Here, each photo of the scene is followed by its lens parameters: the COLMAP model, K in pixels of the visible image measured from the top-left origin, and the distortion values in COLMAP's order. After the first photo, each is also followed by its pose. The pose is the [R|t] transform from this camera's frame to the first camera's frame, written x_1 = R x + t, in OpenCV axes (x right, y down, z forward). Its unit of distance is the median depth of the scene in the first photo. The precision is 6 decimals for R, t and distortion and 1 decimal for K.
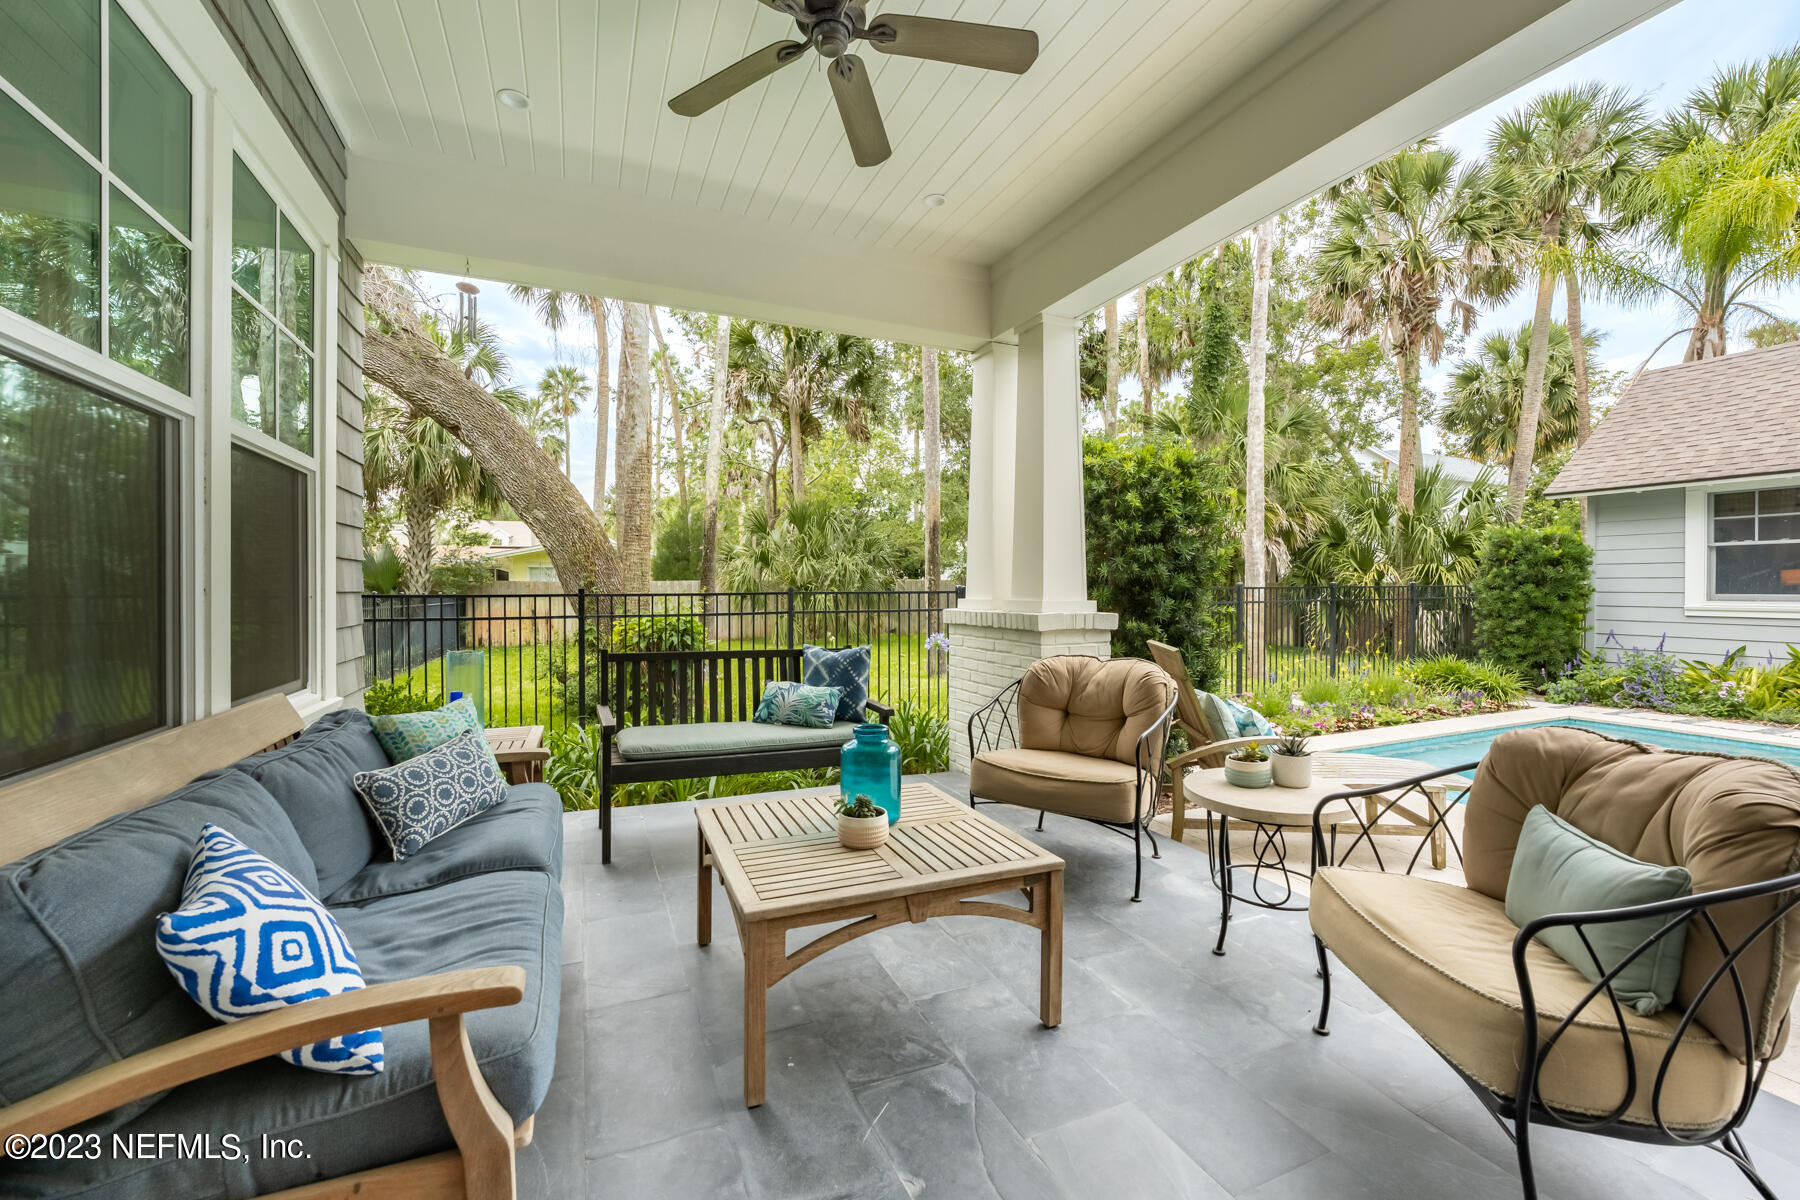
lens RADIAL K [[694.9, 0, 832.1], [0, 694.9, 595.2], [0, 0, 1]] dist [-0.009606, 0.001588]
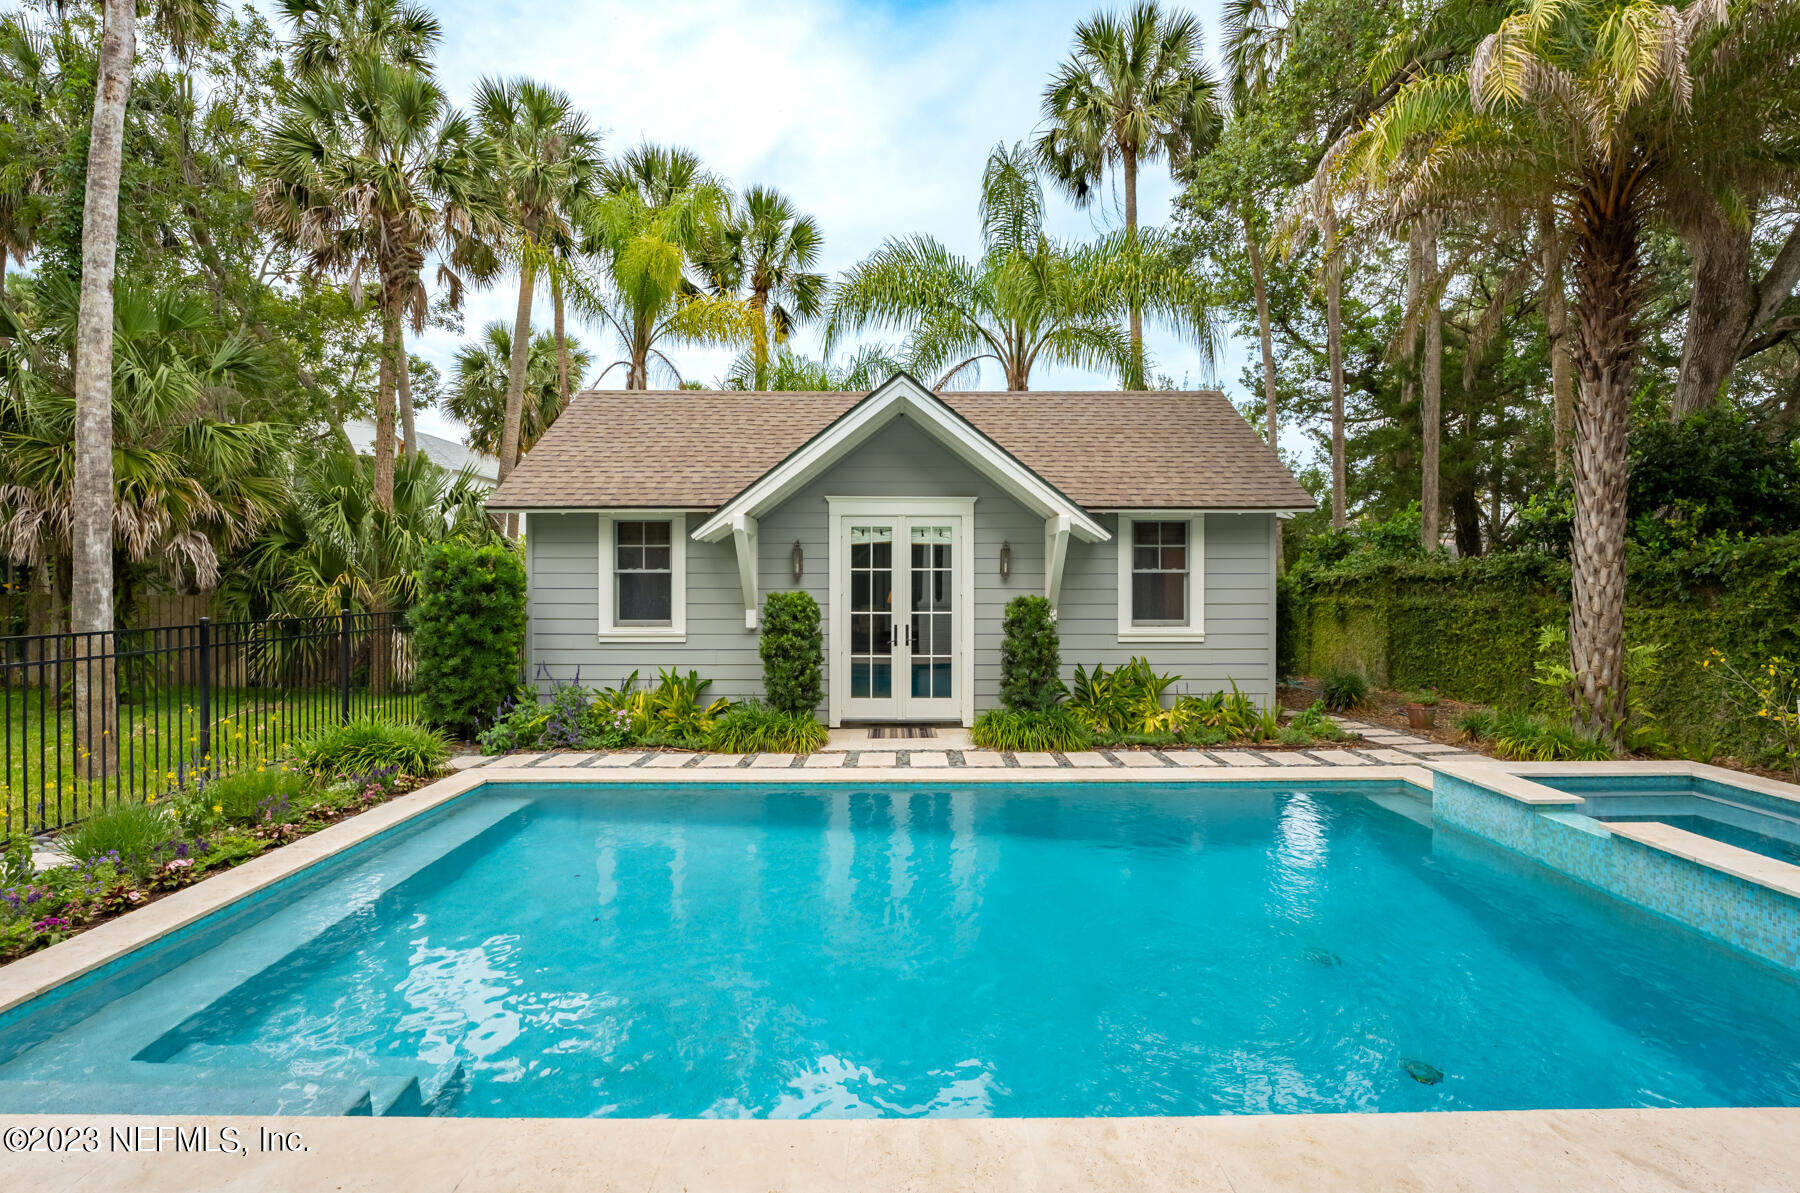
lens RADIAL K [[867.8, 0, 893.8], [0, 867.8, 598.2], [0, 0, 1]] dist [-0.017094, 0.000122]
pose [[0.395038, -0.009353, 0.918617, 0.254392], [0.002764, 0.999956, 0.008993, -0.041911], [-0.918660, -0.001014, 0.395047, 0.113141]]
